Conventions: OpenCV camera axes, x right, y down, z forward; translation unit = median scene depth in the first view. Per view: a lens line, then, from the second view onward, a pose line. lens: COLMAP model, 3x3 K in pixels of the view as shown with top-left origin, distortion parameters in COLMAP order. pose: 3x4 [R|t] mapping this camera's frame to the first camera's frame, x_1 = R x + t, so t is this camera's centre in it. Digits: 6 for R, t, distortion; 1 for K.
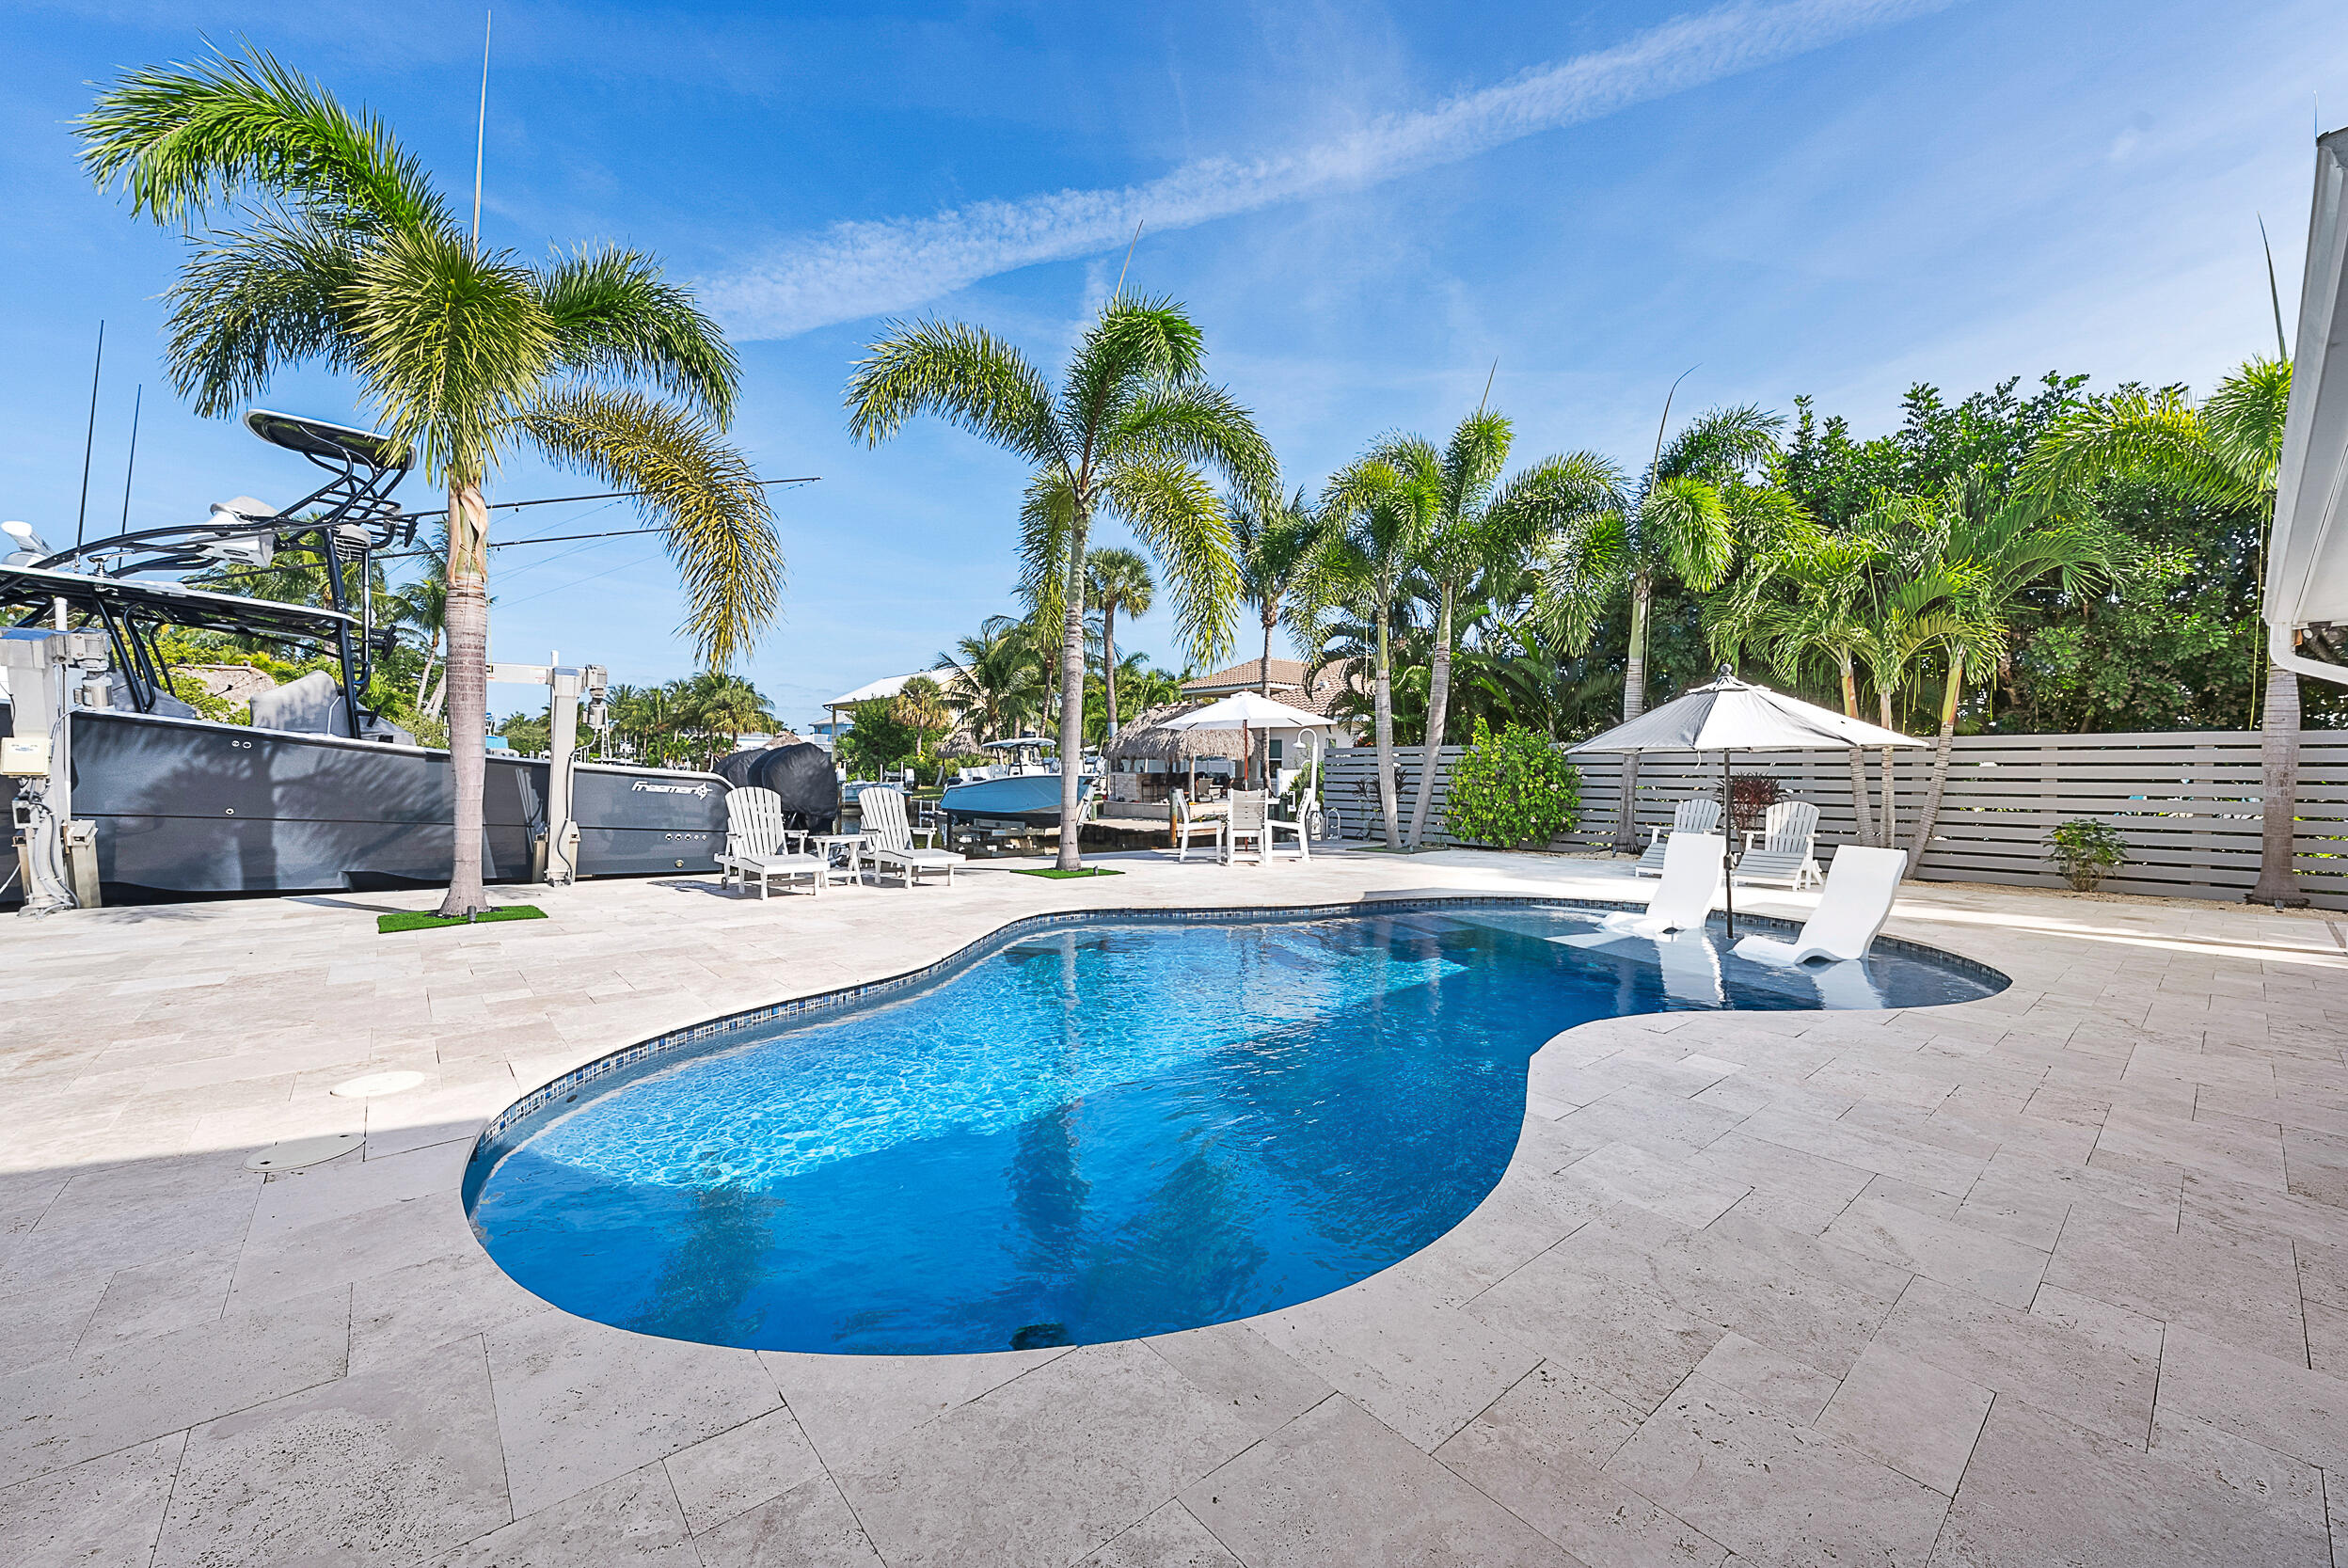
lens RADIAL K [[927.9, 0, 1186.8], [0, 927.9, 773.5], [0, 0, 1]] dist [-0.001540, -0.000418]
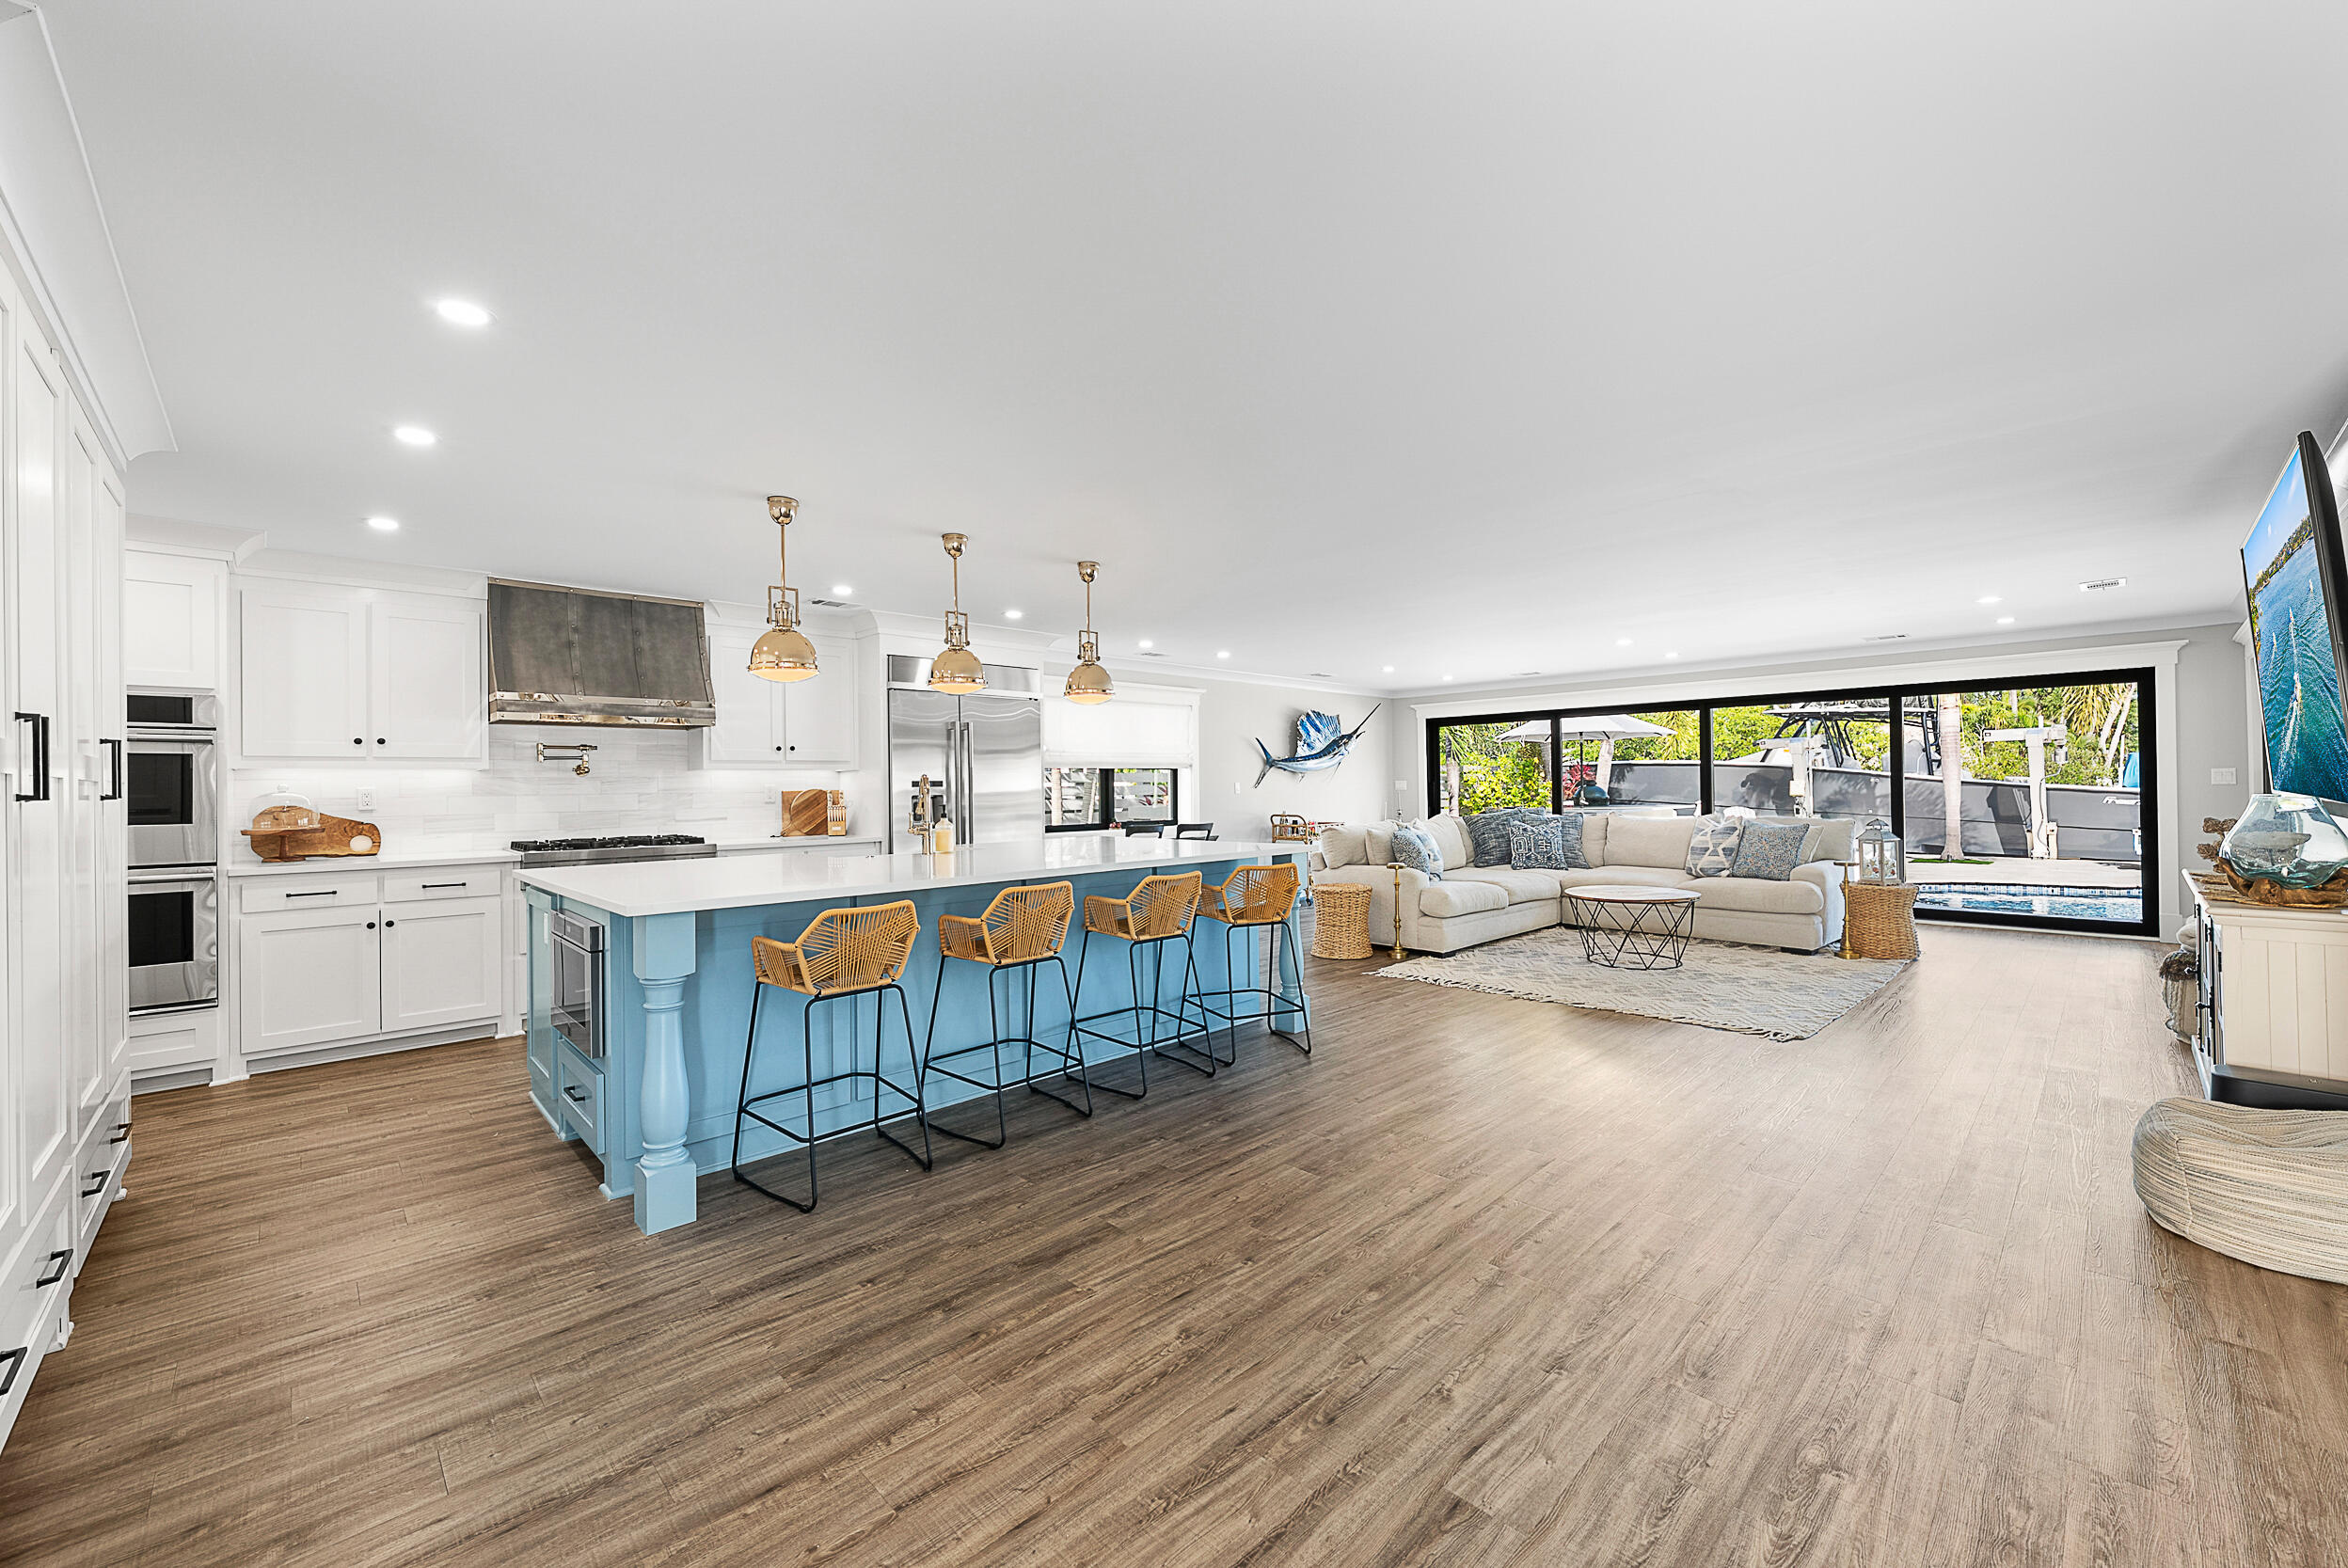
lens RADIAL K [[927.9, 0, 1178.0], [0, 927.9, 781.9], [0, 0, 1]] dist [-0.001540, -0.000418]
pose [[0.060504, -0.021231, -0.997942, 0.796198], [0.010165, 0.999735, -0.020653, 0.000680], [0.998116, -0.008895, 0.060704, -0.573817]]
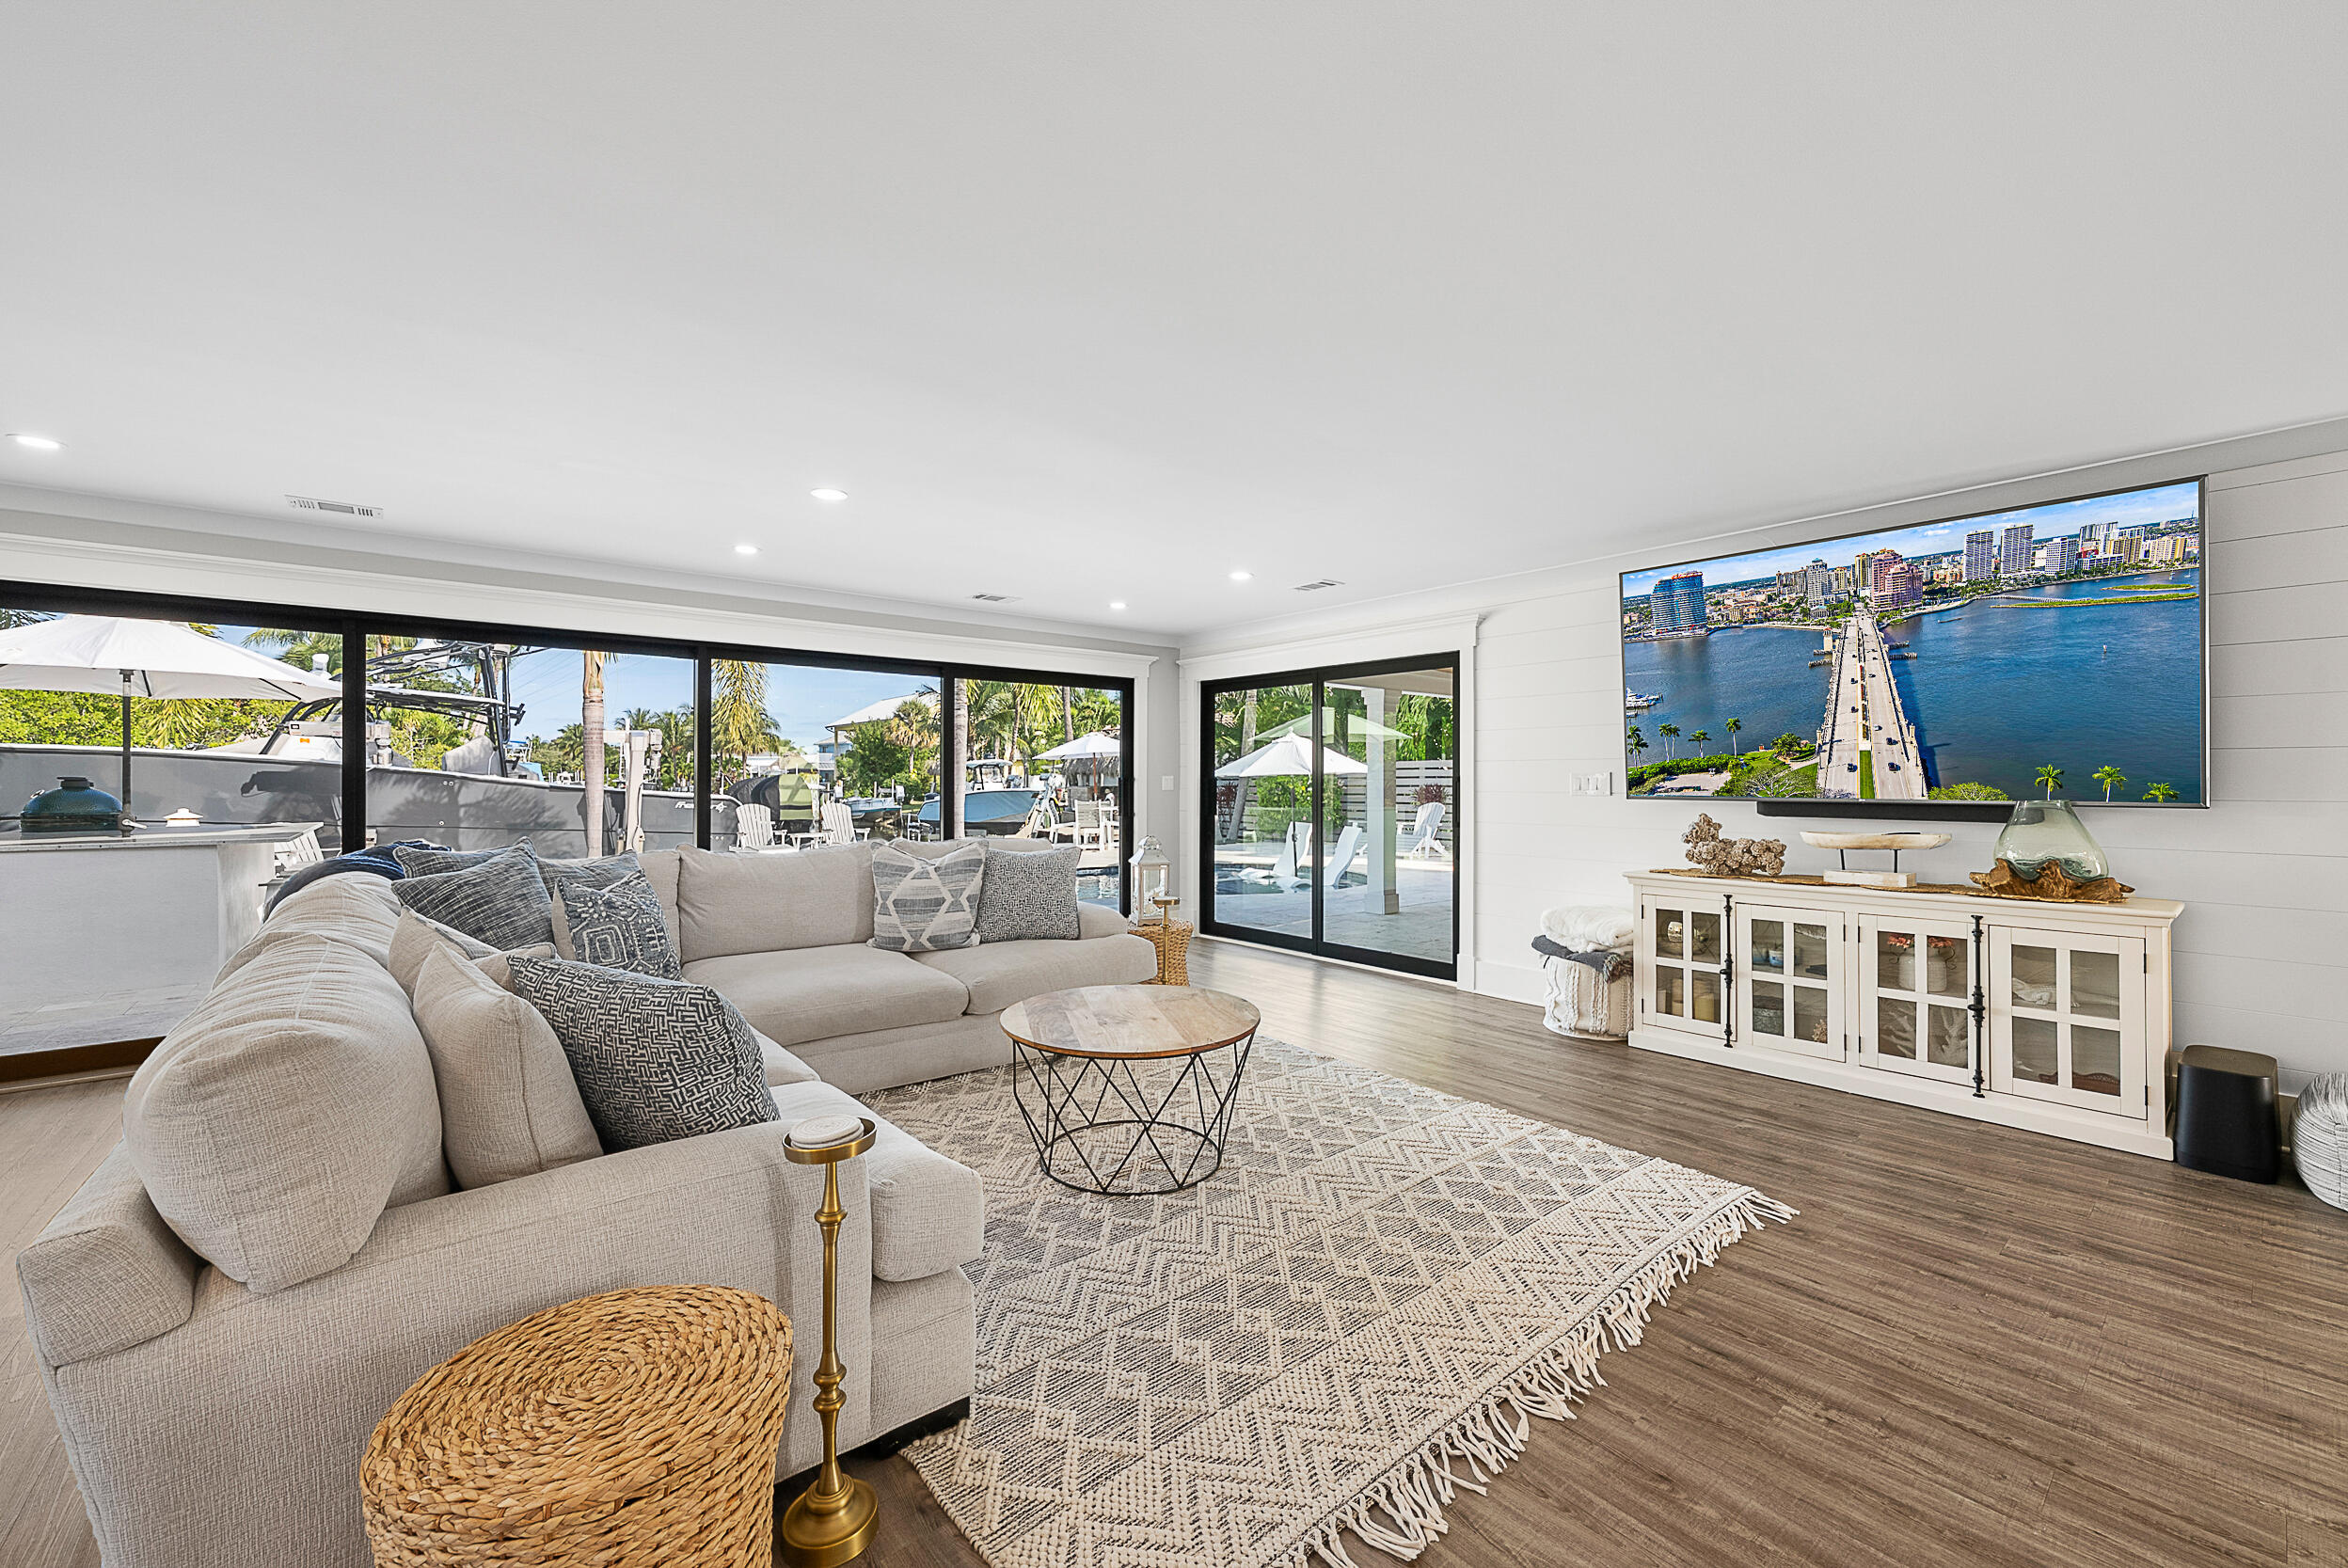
lens RADIAL K [[927.9, 0, 1188.0], [0, 927.9, 781.8], [0, 0, 1]] dist [-0.001540, -0.000418]
pose [[0.999863, -0.014717, -0.007640, 0.265404], [0.014697, 0.999888, -0.002676, -0.007273], [0.007679, 0.002564, 0.999967, -0.534533]]
